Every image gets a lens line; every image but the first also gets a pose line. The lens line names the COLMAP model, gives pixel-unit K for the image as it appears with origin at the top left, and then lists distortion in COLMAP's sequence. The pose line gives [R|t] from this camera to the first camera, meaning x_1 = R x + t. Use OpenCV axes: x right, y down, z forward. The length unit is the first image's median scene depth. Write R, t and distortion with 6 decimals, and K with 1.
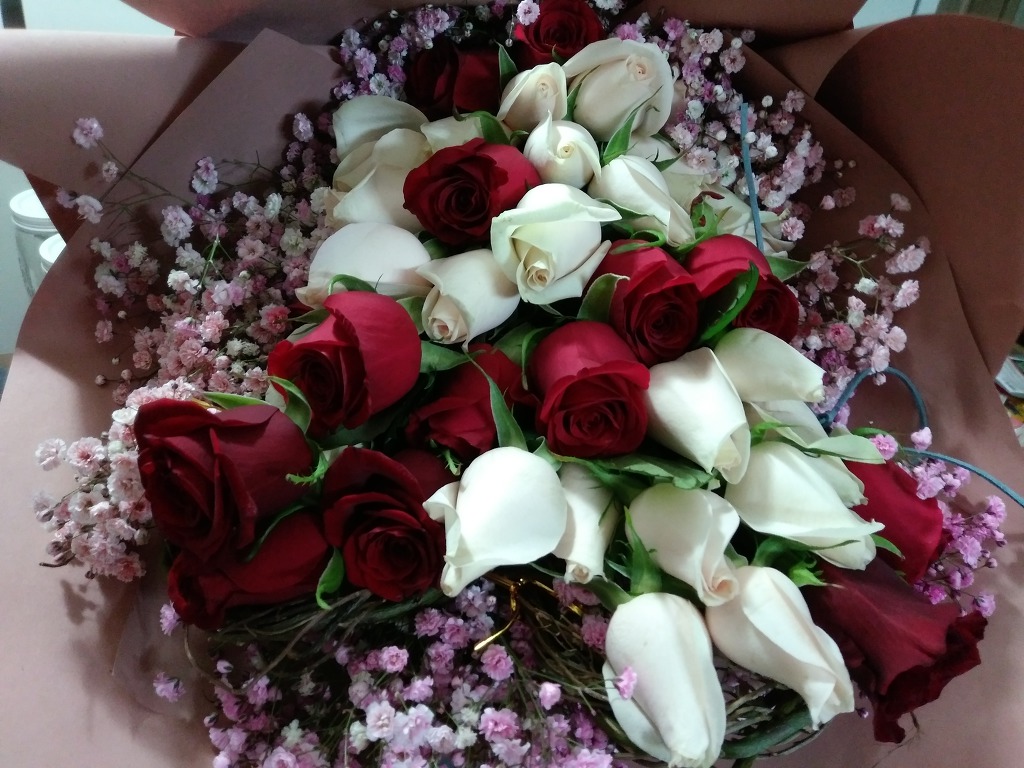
lens RADIAL K [[819.3, 0, 521.3], [0, 819.3, 378.1], [0, 0, 1]] dist [0.013709, -0.065777]
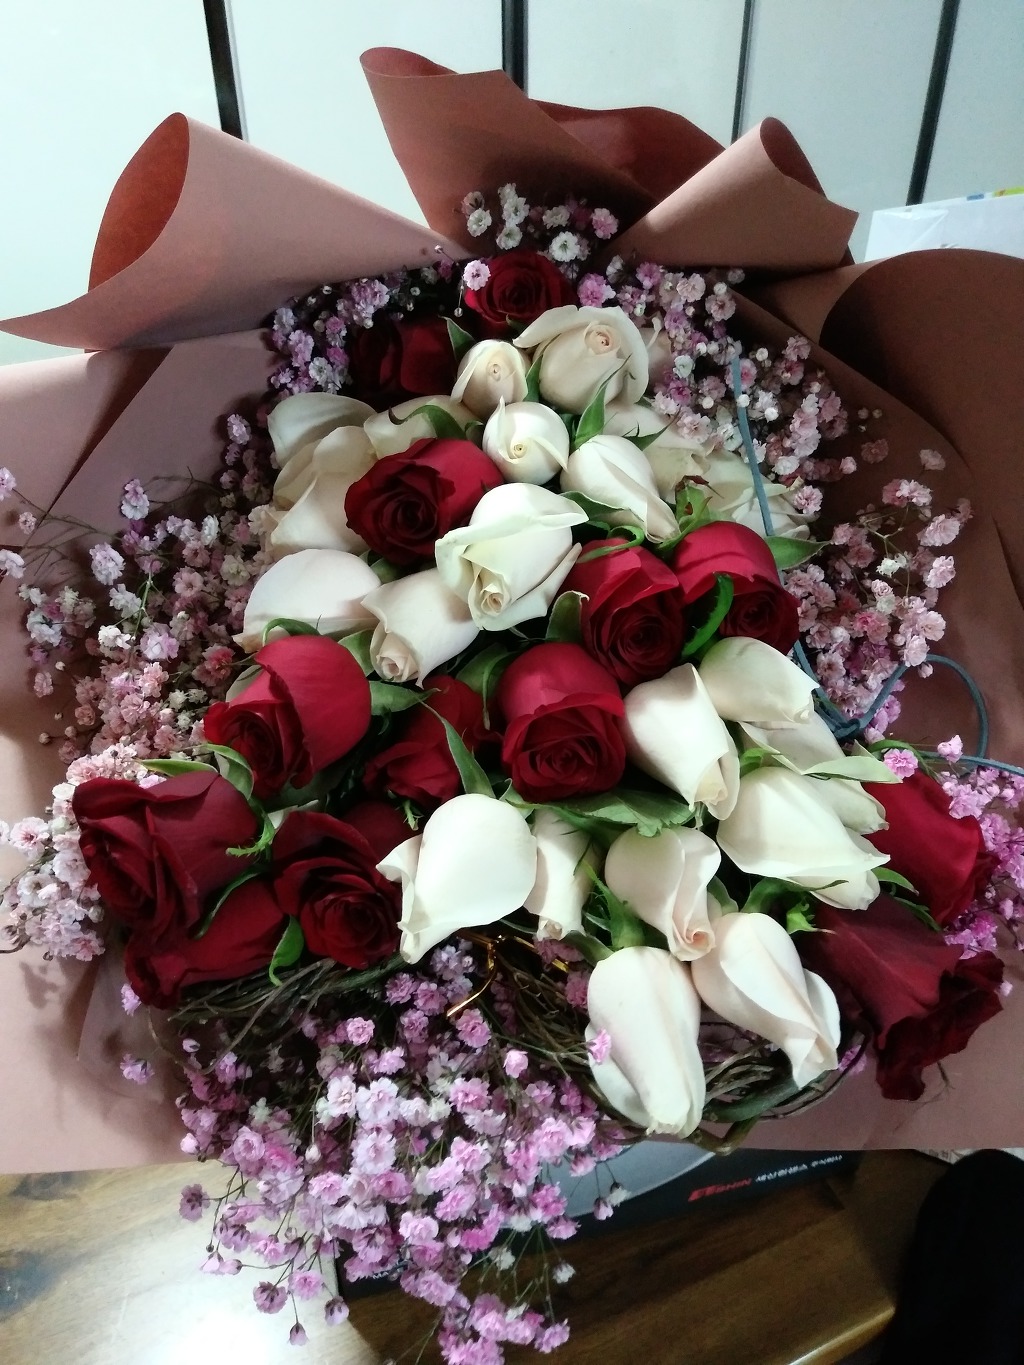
lens RADIAL K [[1092.1, 0, 501.1], [0, 1092.1, 668.9], [0, 0, 1]] dist [0.013709, -0.065777]
pose [[0.991925, -0.076649, -0.101044, 0.142360], [0.080826, 0.996007, 0.037904, -0.092740], [0.097735, -0.045764, 0.994160, -0.188231]]
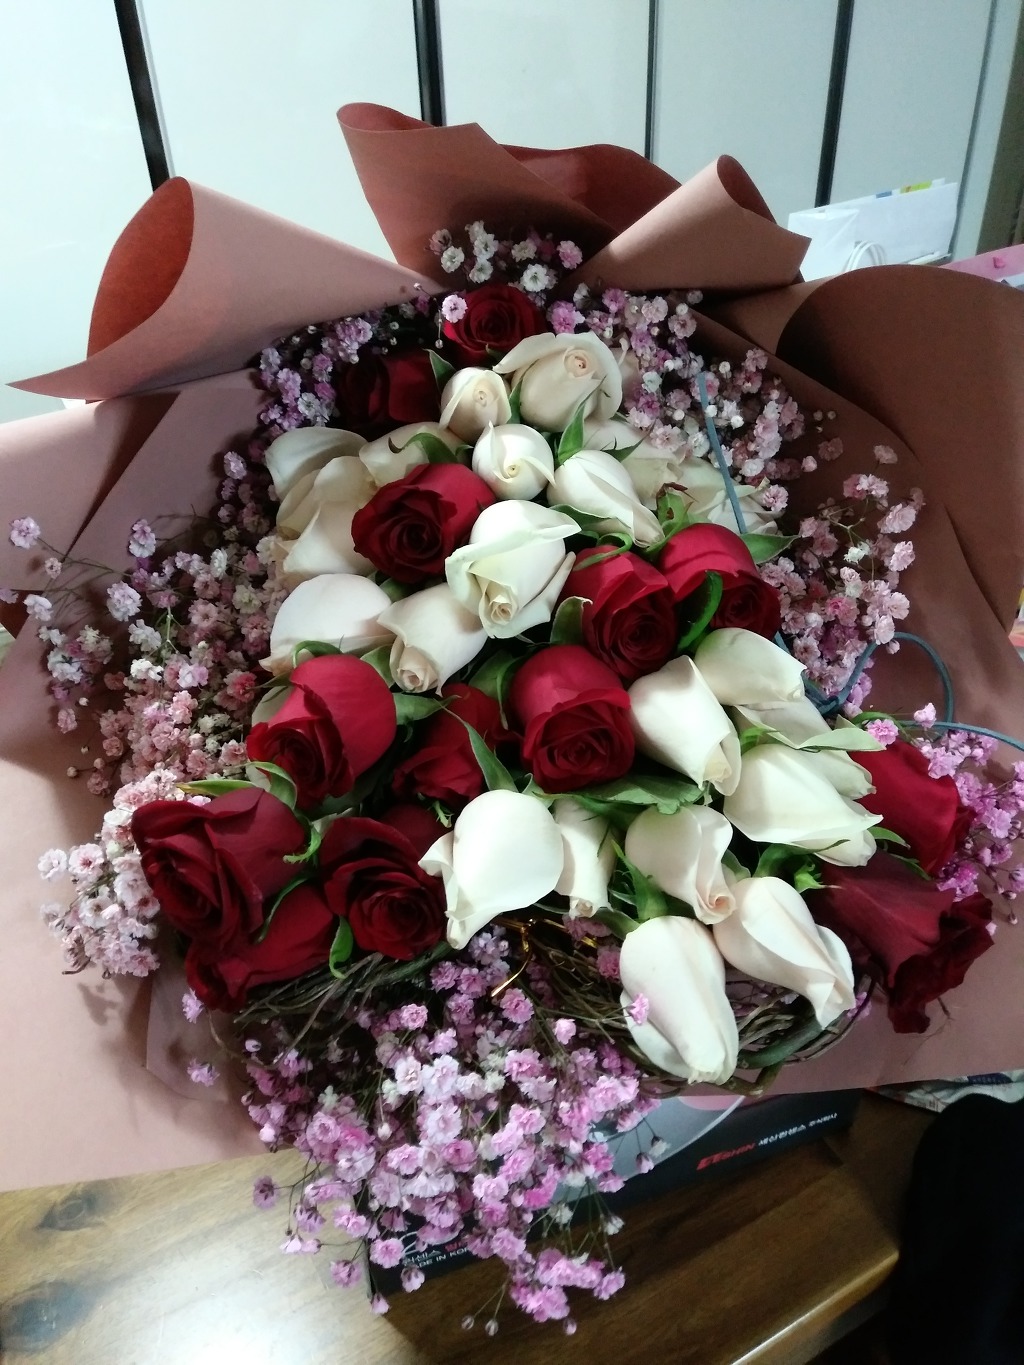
lens RADIAL K [[1092.1, 0, 497.5], [0, 1092.1, 667.0], [0, 0, 1]] dist [0.013709, -0.065777]
pose [[0.987527, -0.149316, -0.049958, 0.069271], [0.151115, 0.987917, 0.034399, -0.101808], [0.044218, -0.041519, 0.998159, -0.290148]]
